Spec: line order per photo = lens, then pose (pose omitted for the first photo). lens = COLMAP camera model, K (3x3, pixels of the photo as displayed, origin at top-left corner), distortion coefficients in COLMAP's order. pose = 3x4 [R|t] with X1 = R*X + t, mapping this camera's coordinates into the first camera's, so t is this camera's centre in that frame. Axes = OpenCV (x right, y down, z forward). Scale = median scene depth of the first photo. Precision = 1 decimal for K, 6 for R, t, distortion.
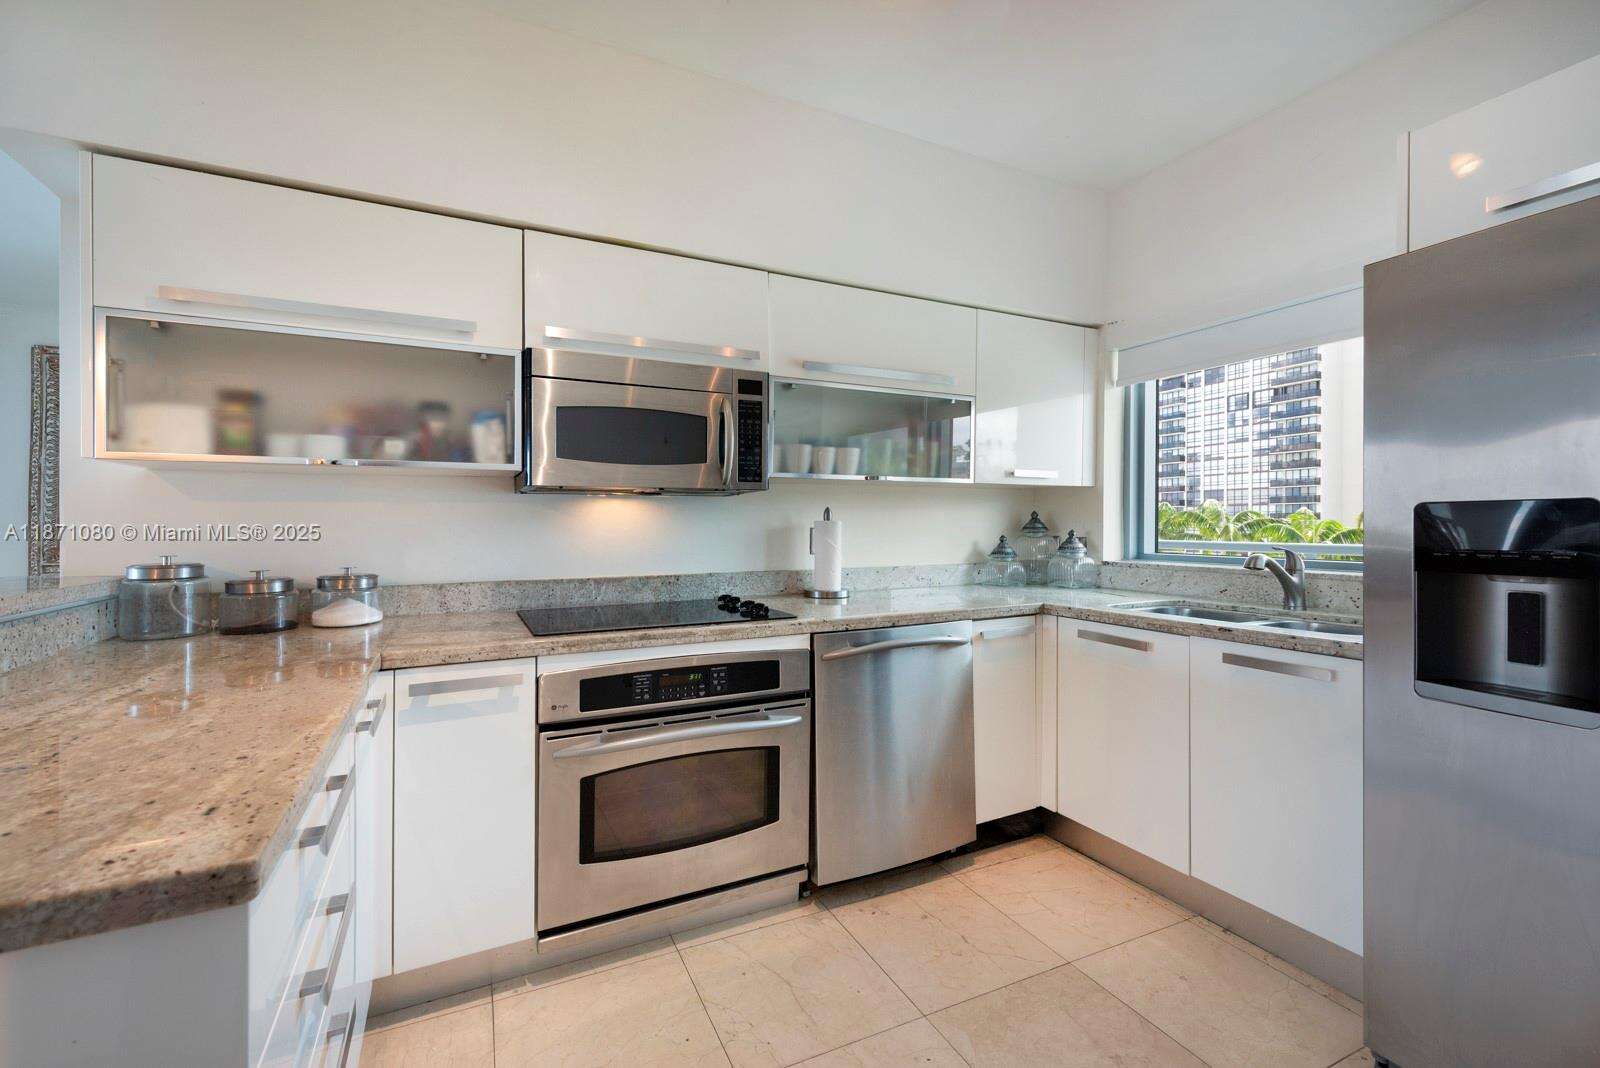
lens RADIAL K [[655.7, 0, 792.5], [0, 655.7, 526.2], [0, 0, 1]] dist [0.000730, -0.000156]
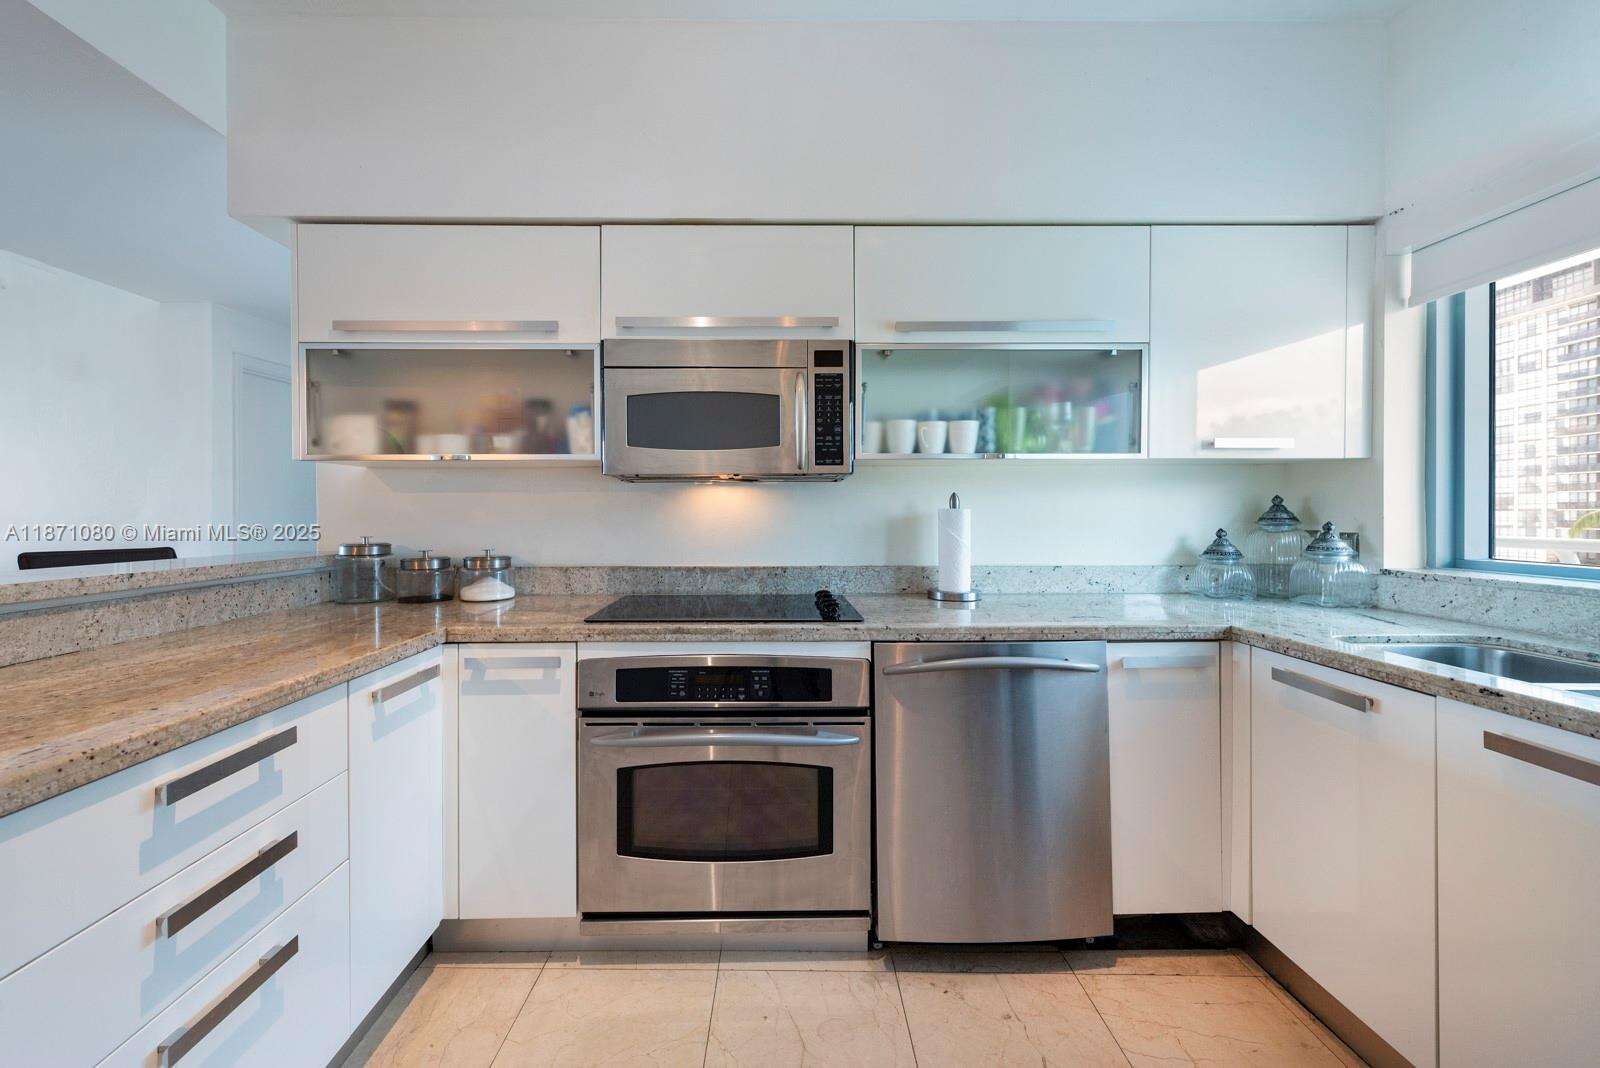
lens RADIAL K [[676.6, 0, 797.2], [0, 676.6, 514.8], [0, 0, 1]] dist [0.000666, -0.000373]
pose [[0.906924, 0.003697, -0.421277, 0.285185], [-0.003861, 0.999992, 0.000465, -0.000088], [0.421276, 0.001205, 0.906932, 0.151235]]
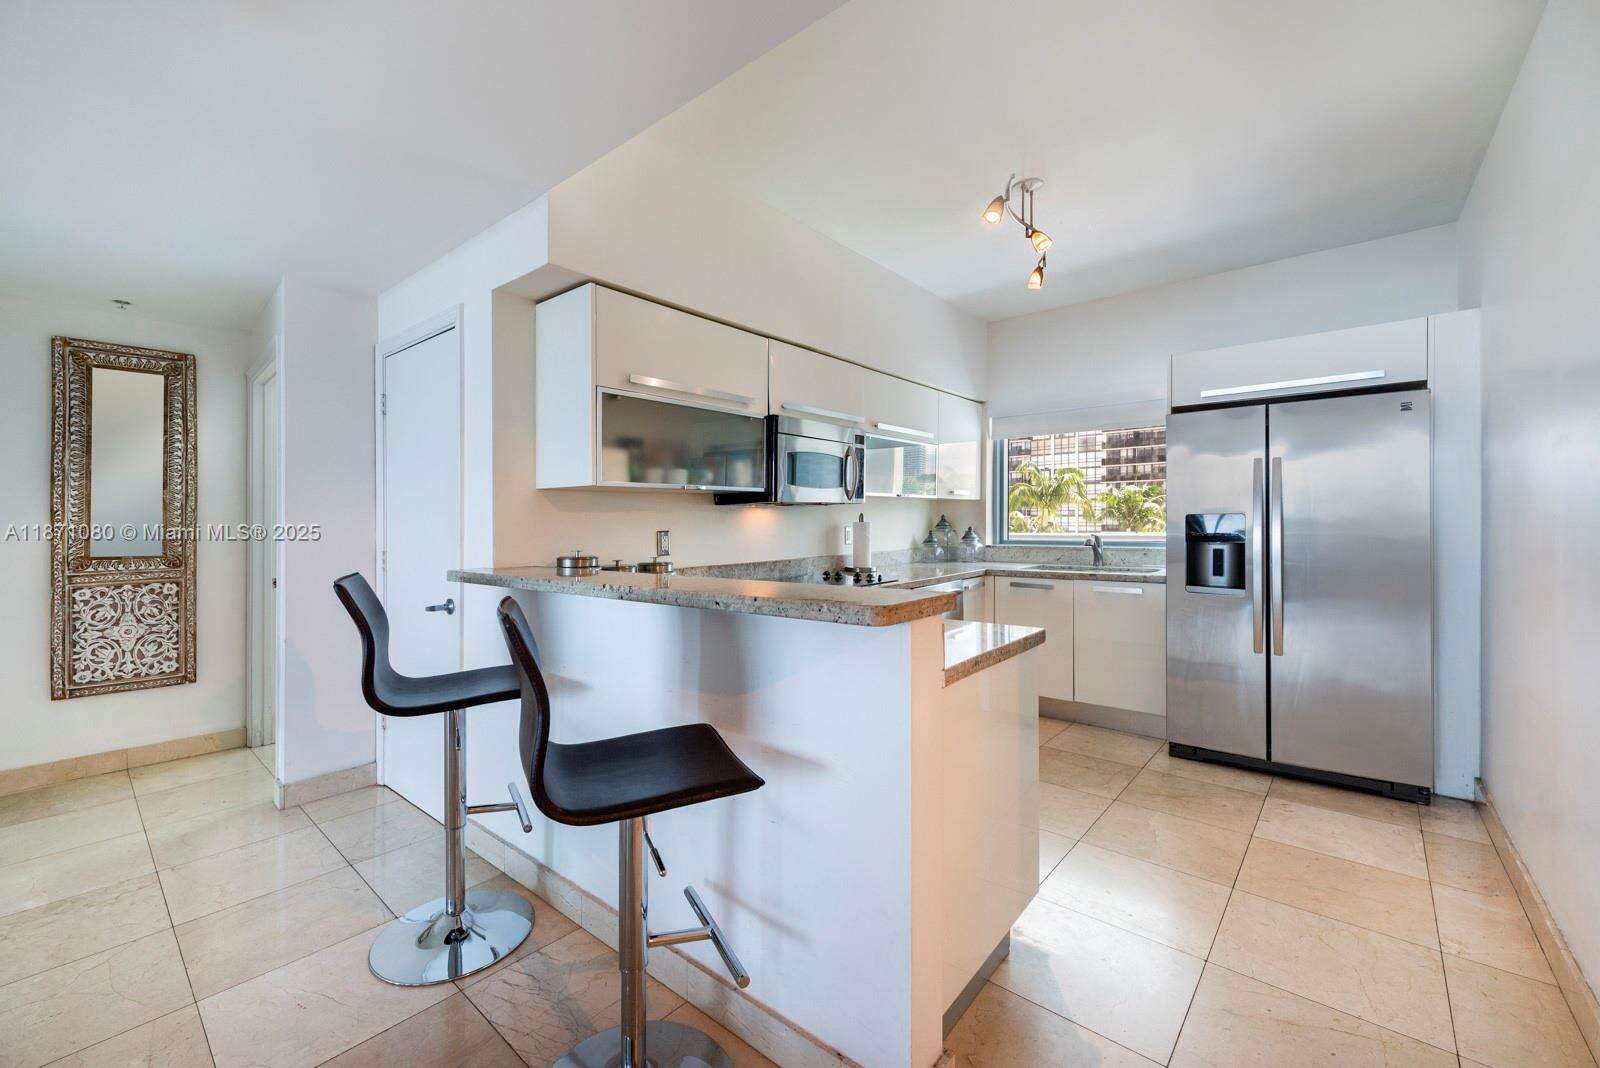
lens RADIAL K [[686.9, 0, 756.3], [0, 686.9, 519.9], [0, 0, 1]] dist [0.001749, 0.000194]
pose [[0.908510, -0.005798, 0.417824, -1.010540], [0.007968, 0.999962, -0.003448, -0.011489], [-0.417788, 0.006462, 0.908522, -0.429071]]
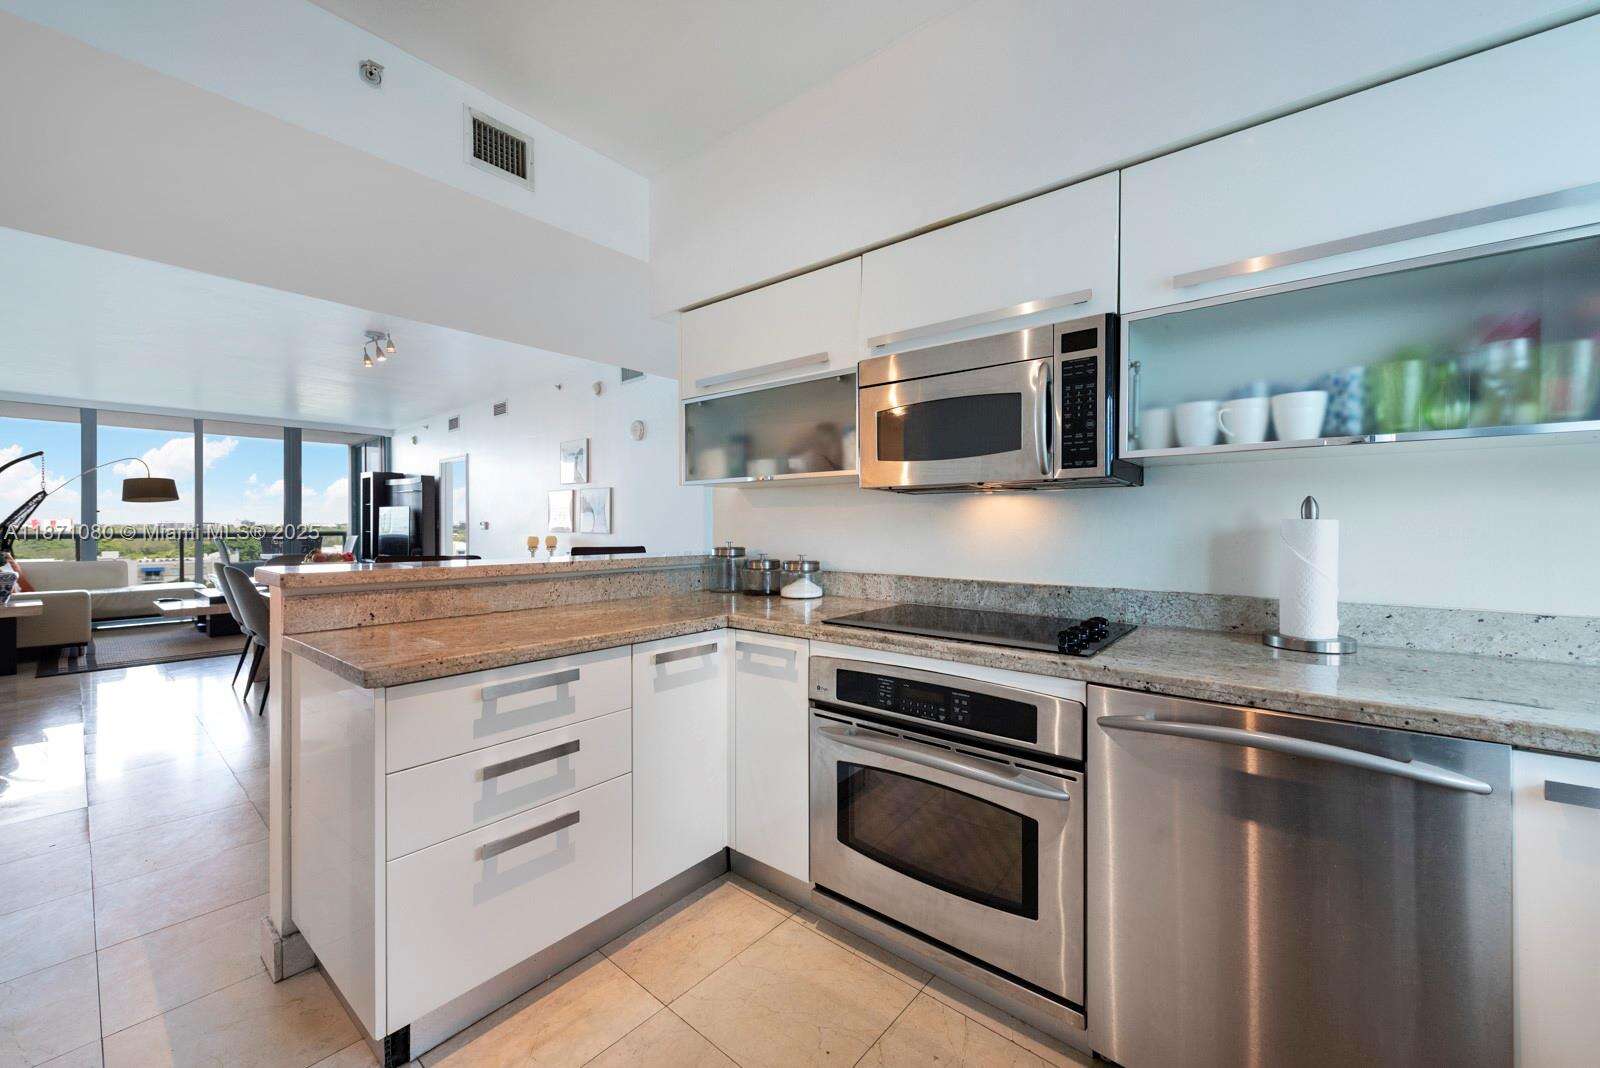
lens RADIAL K [[650.1, 0, 764.8], [0, 650.1, 533.1], [0, 0, 1]] dist [-0.000002, -0.000006]
pose [[0.390294, 0.016706, -0.920539, 0.484913], [-0.007514, 0.999860, 0.014960, -0.001155], [0.920660, 0.001078, 0.390364, 0.385532]]
